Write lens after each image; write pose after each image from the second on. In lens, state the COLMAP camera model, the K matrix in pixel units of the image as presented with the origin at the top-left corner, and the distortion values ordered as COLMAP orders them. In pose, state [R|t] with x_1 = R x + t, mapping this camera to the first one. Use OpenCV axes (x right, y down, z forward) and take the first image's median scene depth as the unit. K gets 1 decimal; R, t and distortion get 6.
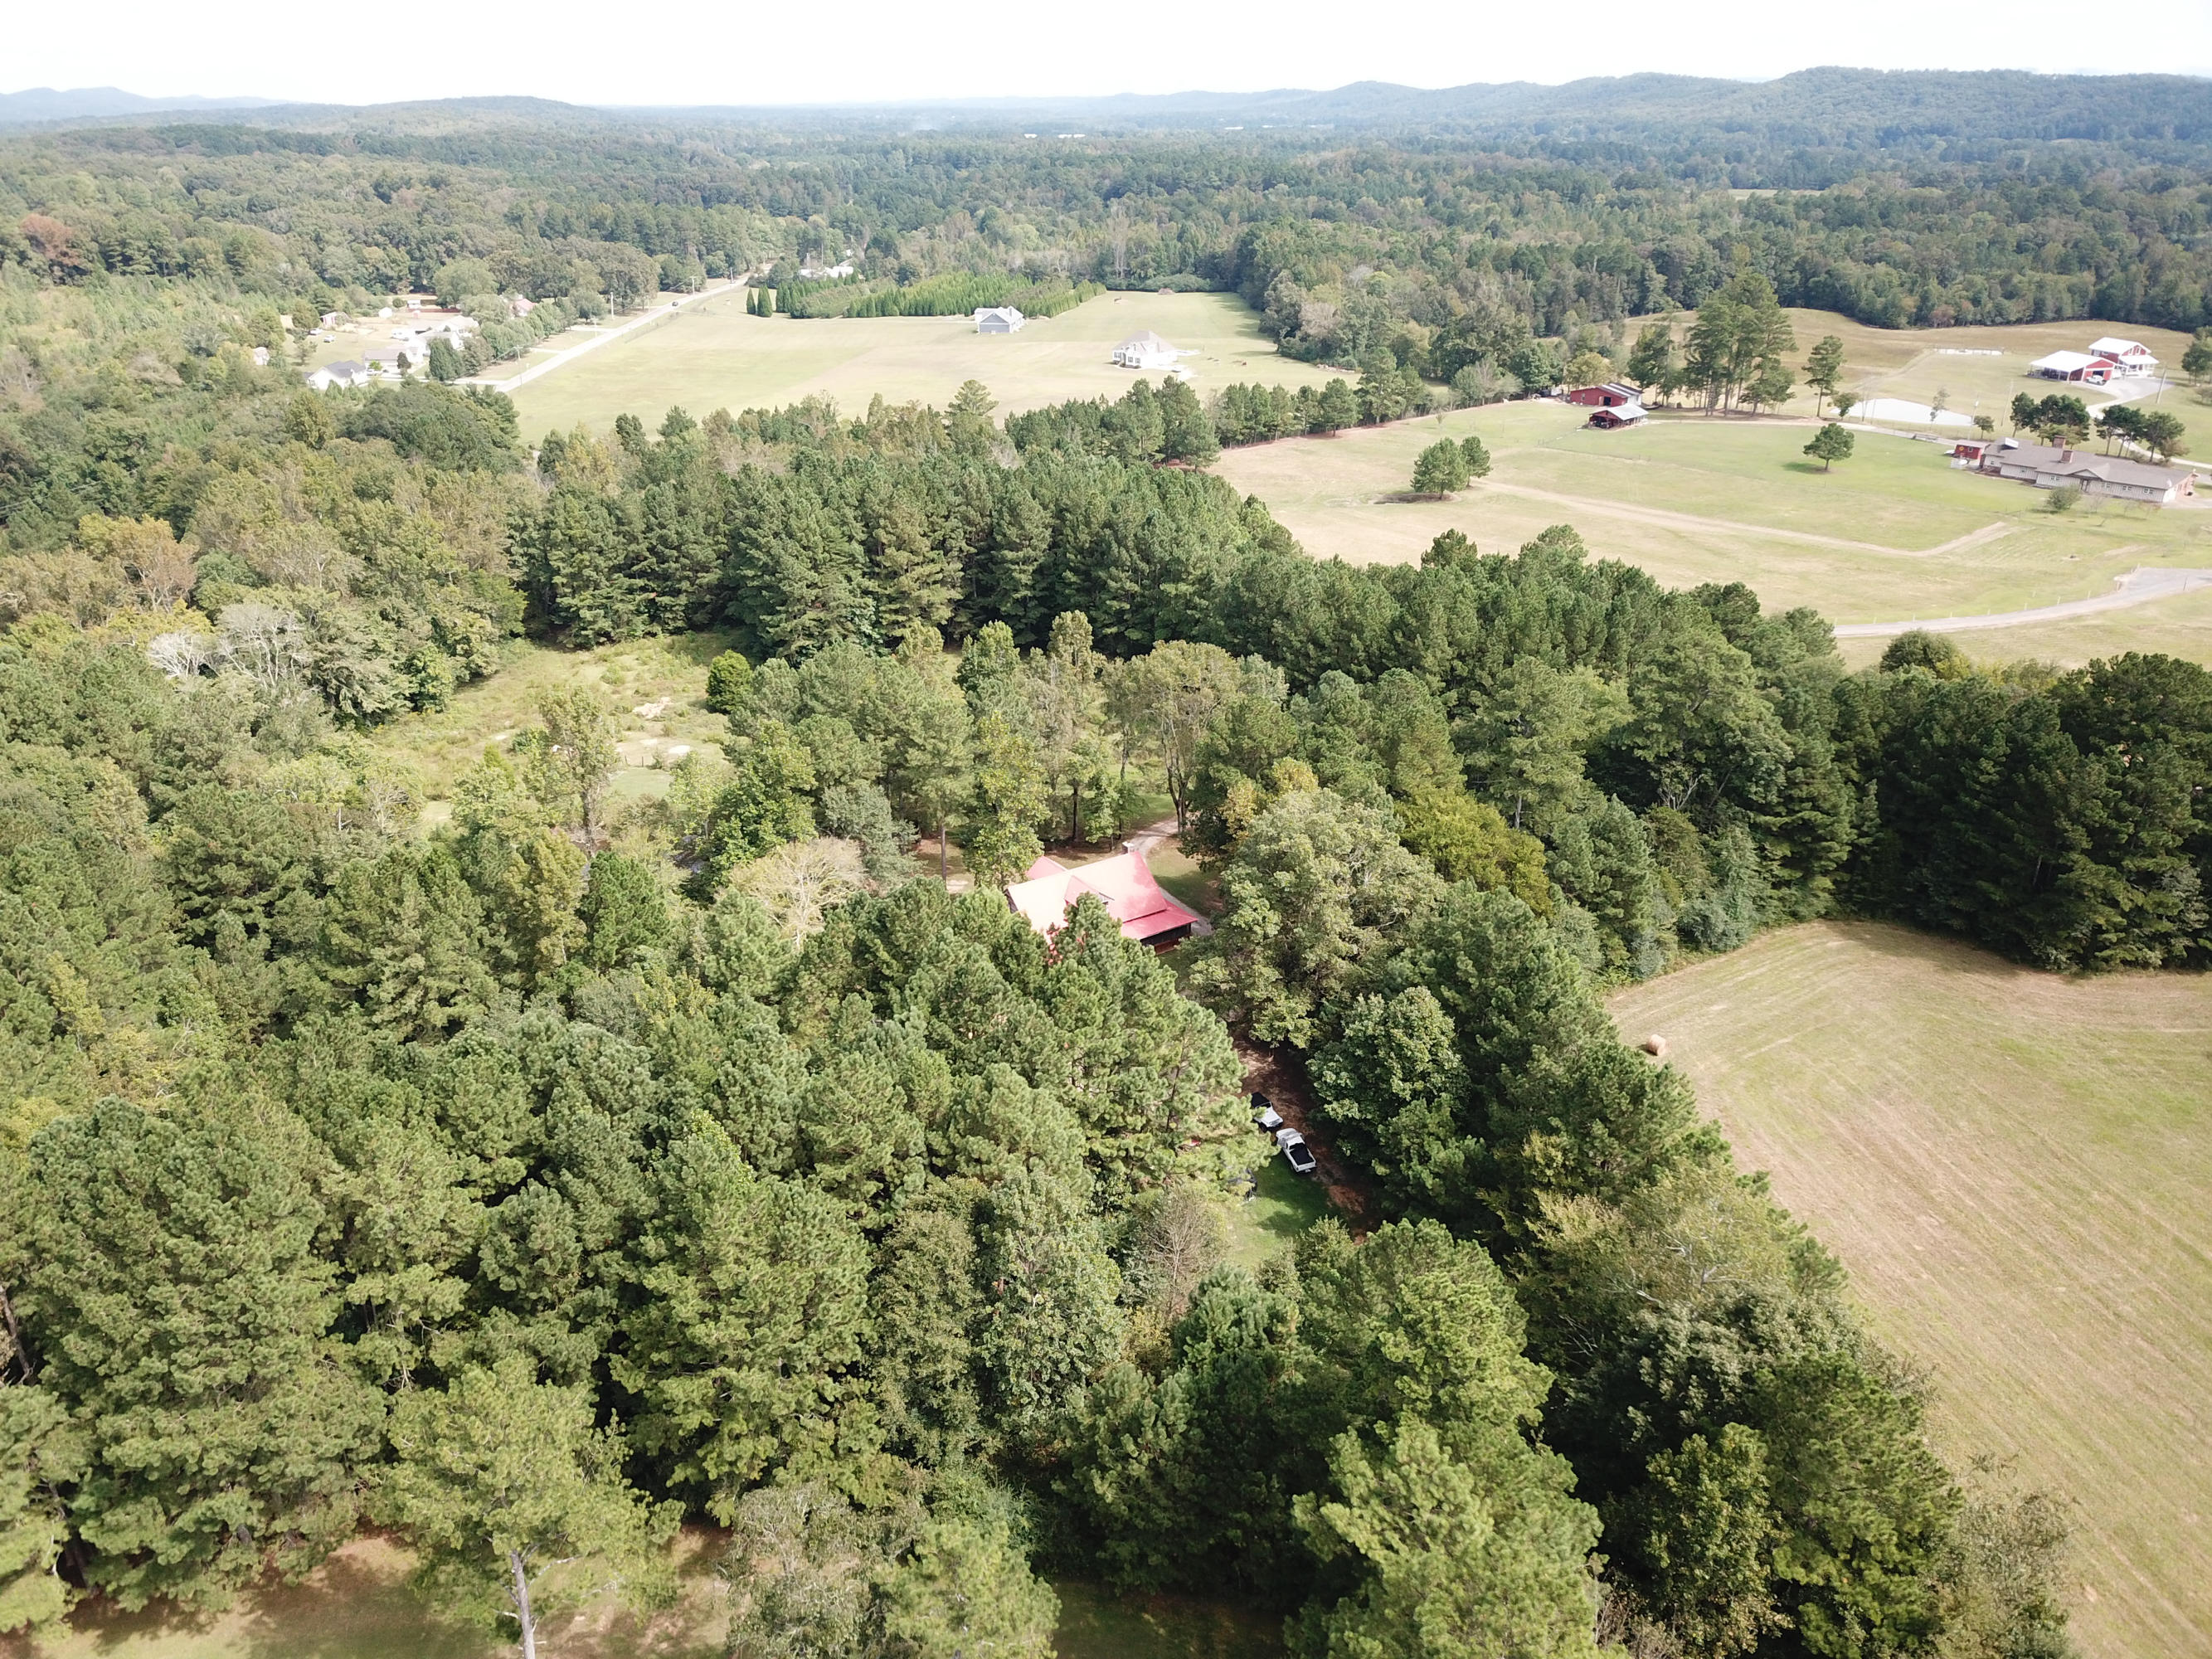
lens RADIAL K [[1677.5, 0, 1105.8], [0, 1677.5, 834.7], [0, 0, 1]] dist [0.015798, -0.002498]
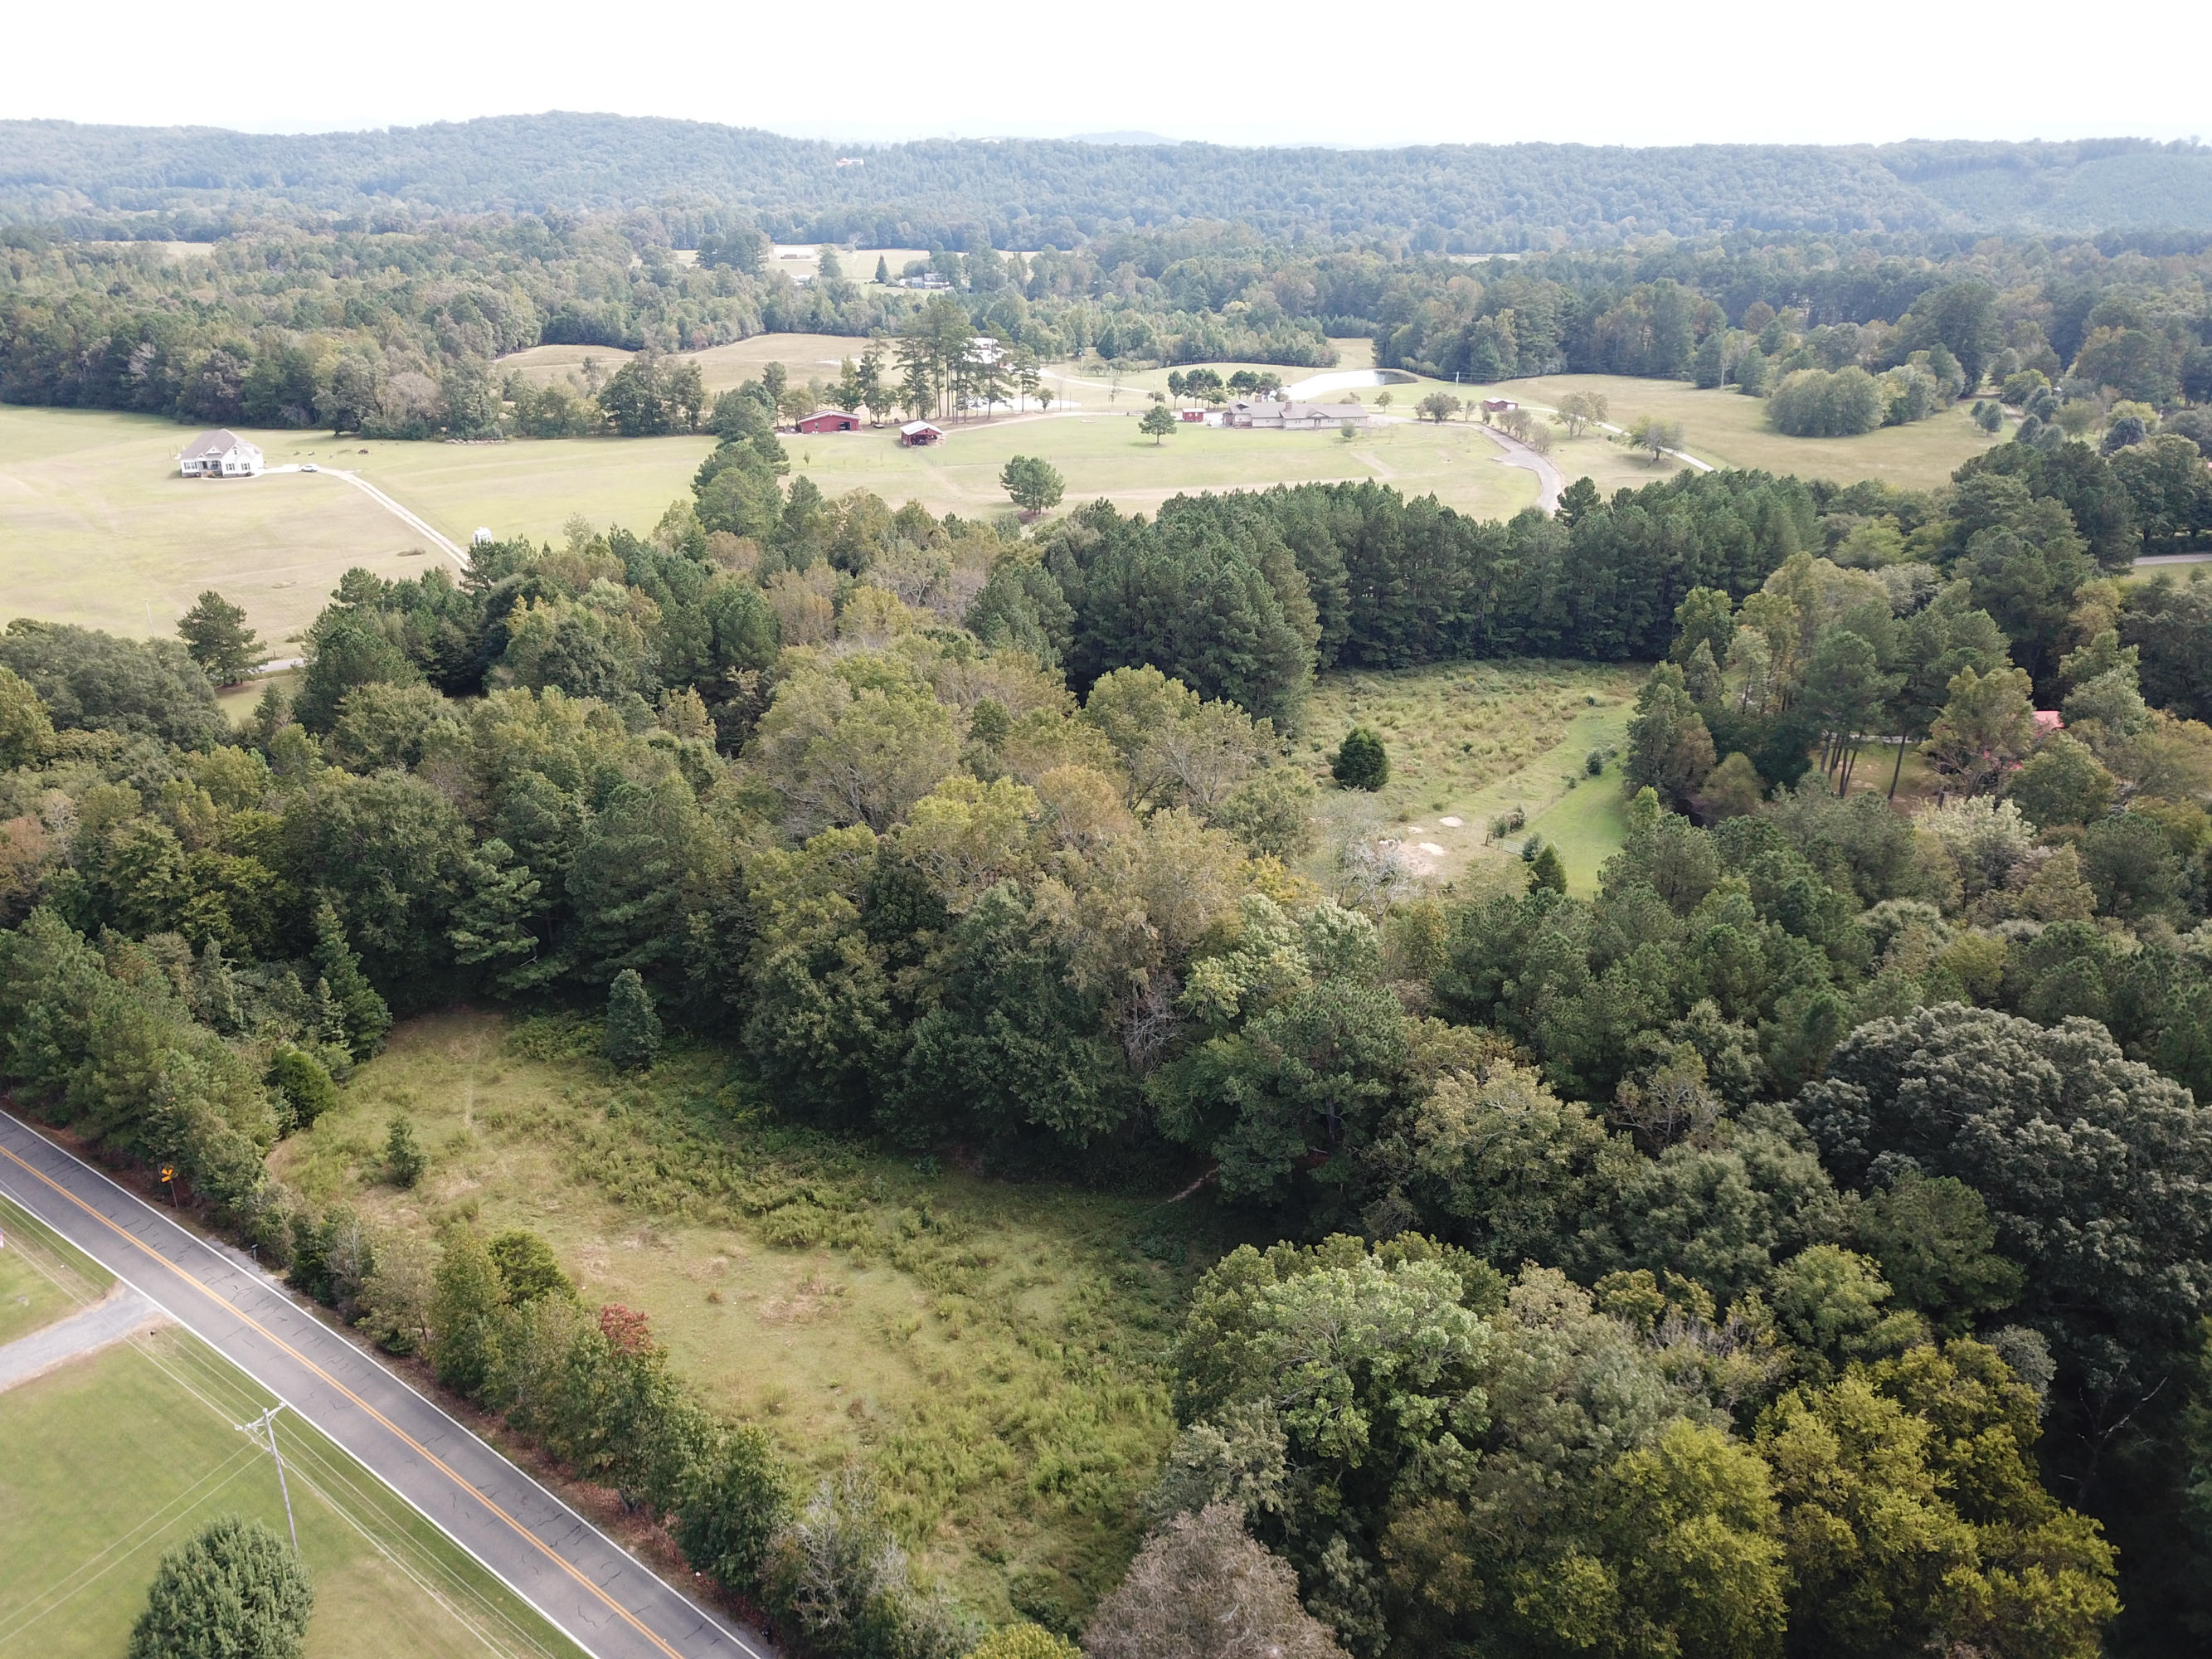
lens RADIAL K [[1677.5, 0, 1102.3], [0, 1677.5, 812.5], [0, 0, 1]] dist [0.015798, -0.002498]
pose [[0.488579, -0.313654, 0.814194, -1.007596], [0.342963, 0.927078, 0.151337, -0.239594], [-0.802289, 0.205298, 0.560522, 0.565844]]
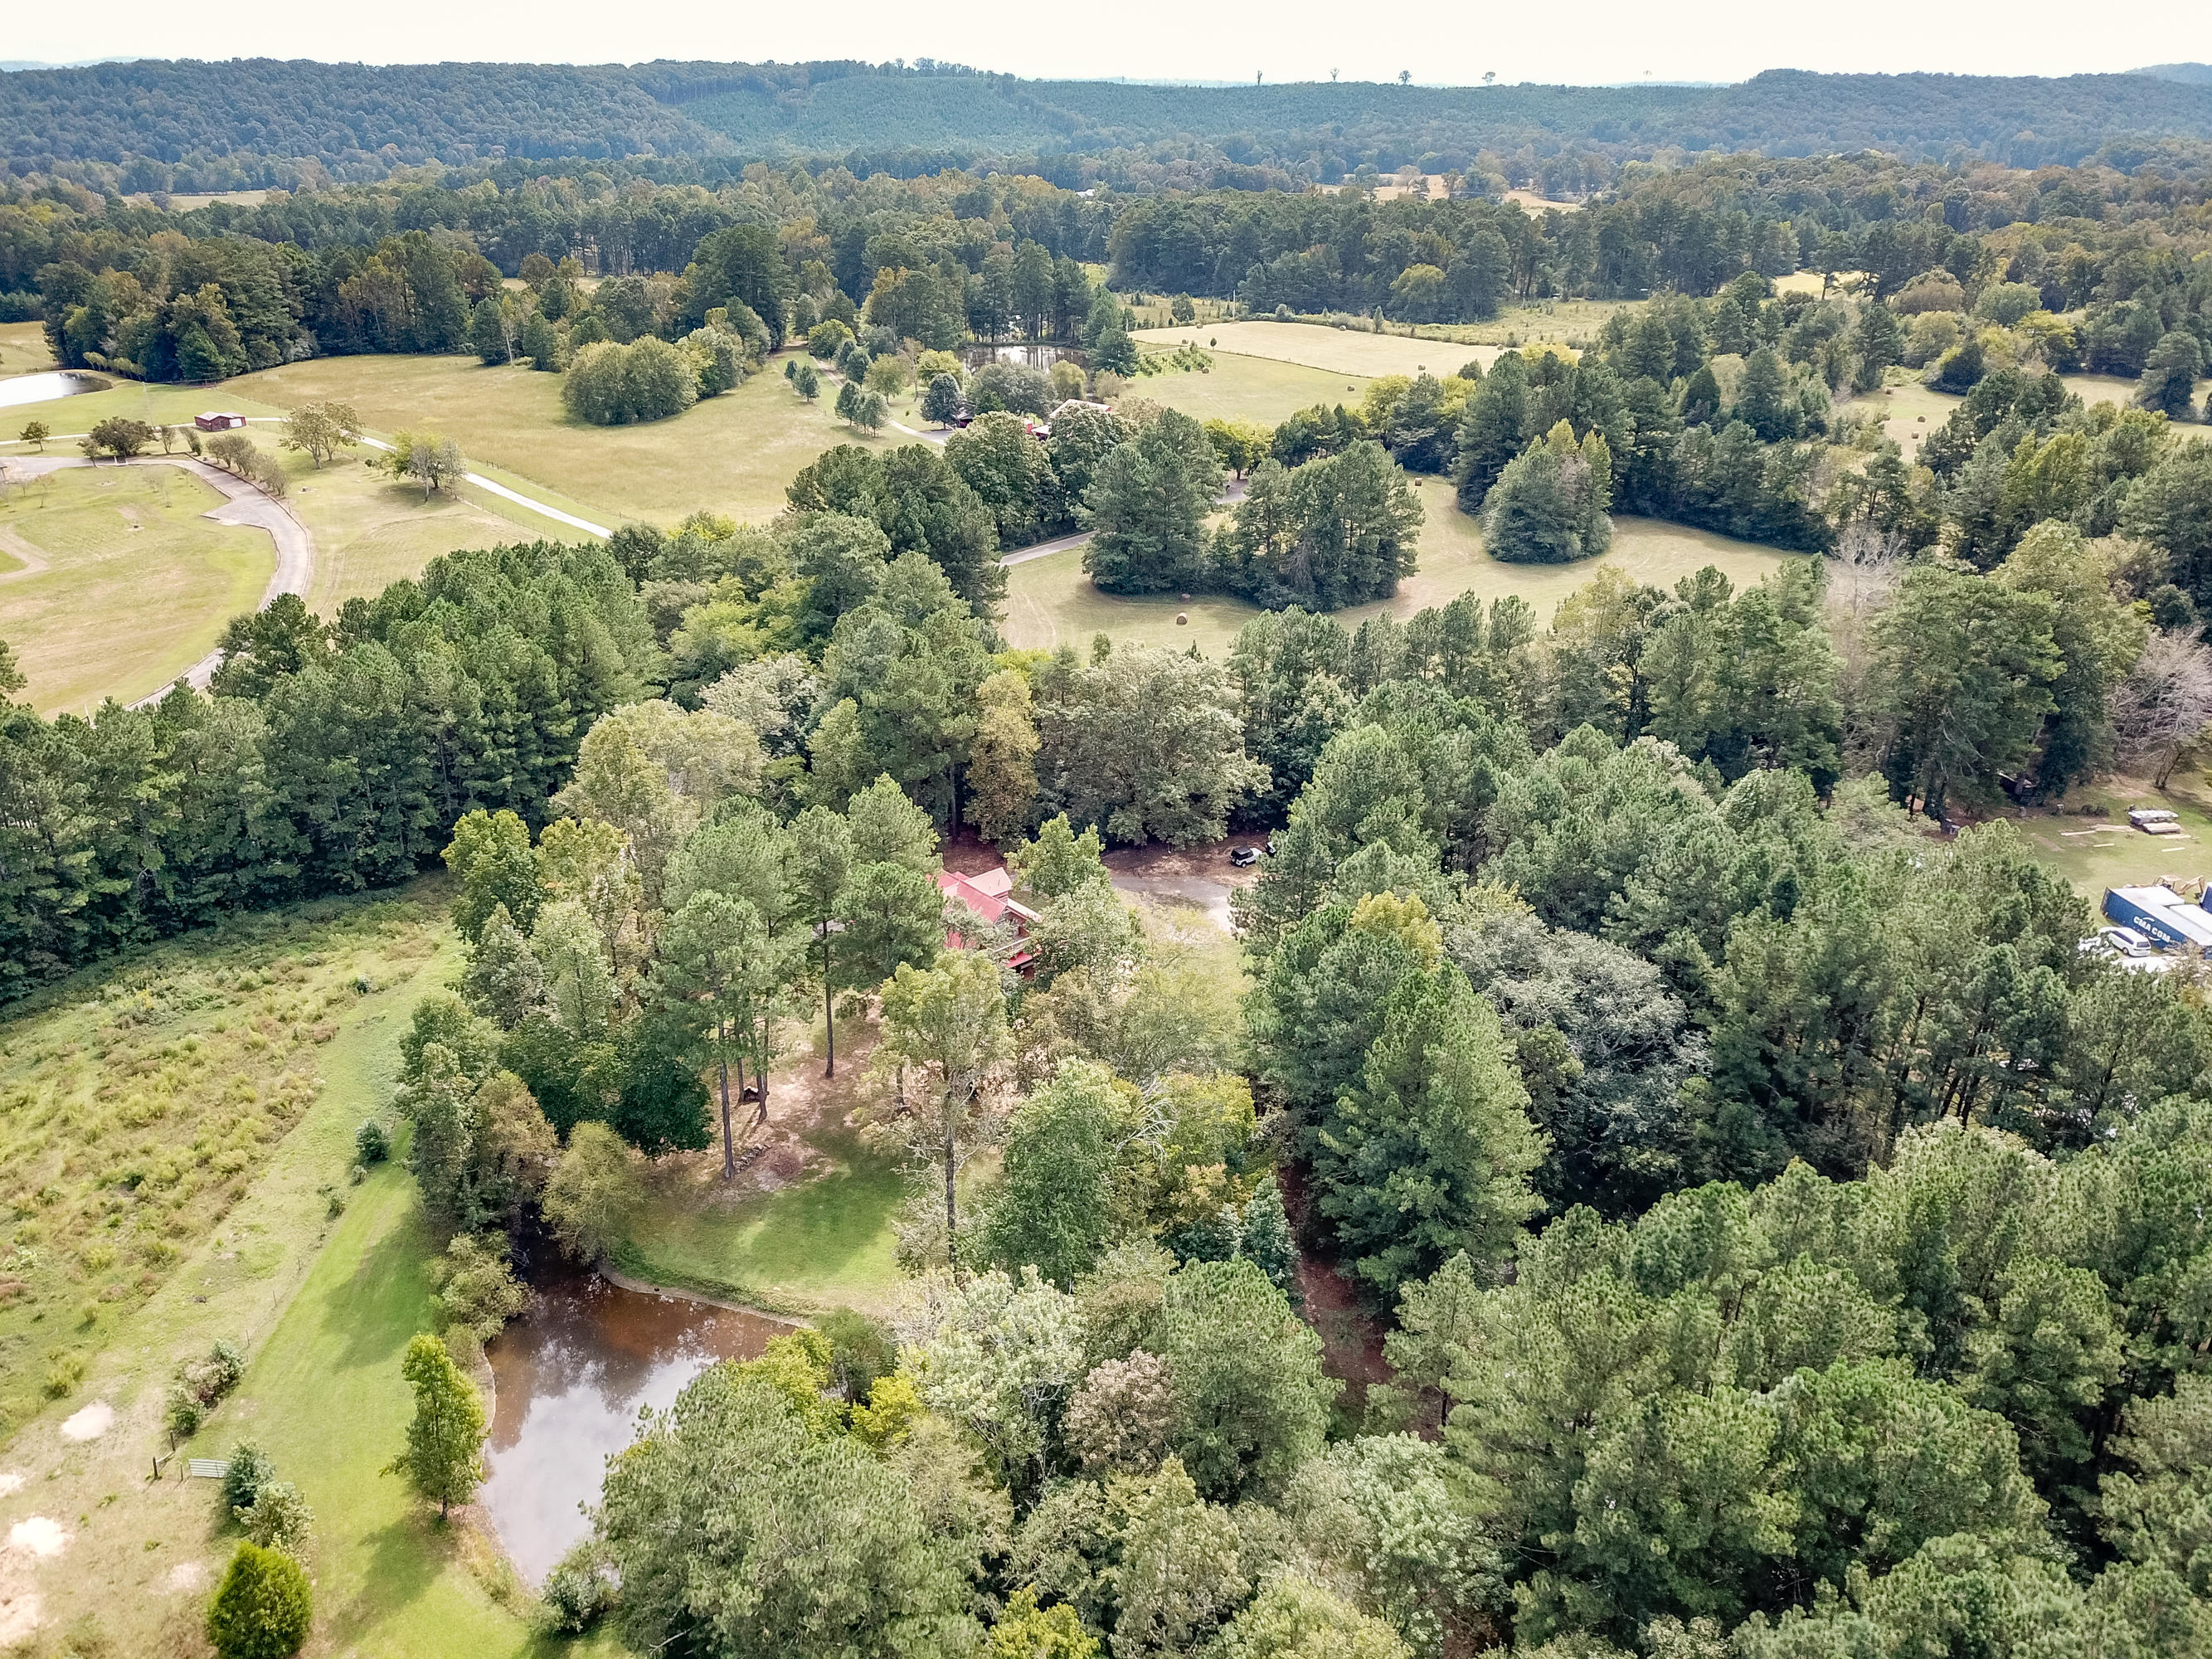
lens RADIAL K [[1677.5, 0, 1079.1], [0, 1677.5, 843.0], [0, 0, 1]] dist [0.015798, -0.002498]
pose [[-0.128727, -0.409055, 0.903384, -0.597071], [0.397941, 0.813095, 0.424876, -0.252761], [-0.908335, 0.414186, 0.058113, 0.579625]]
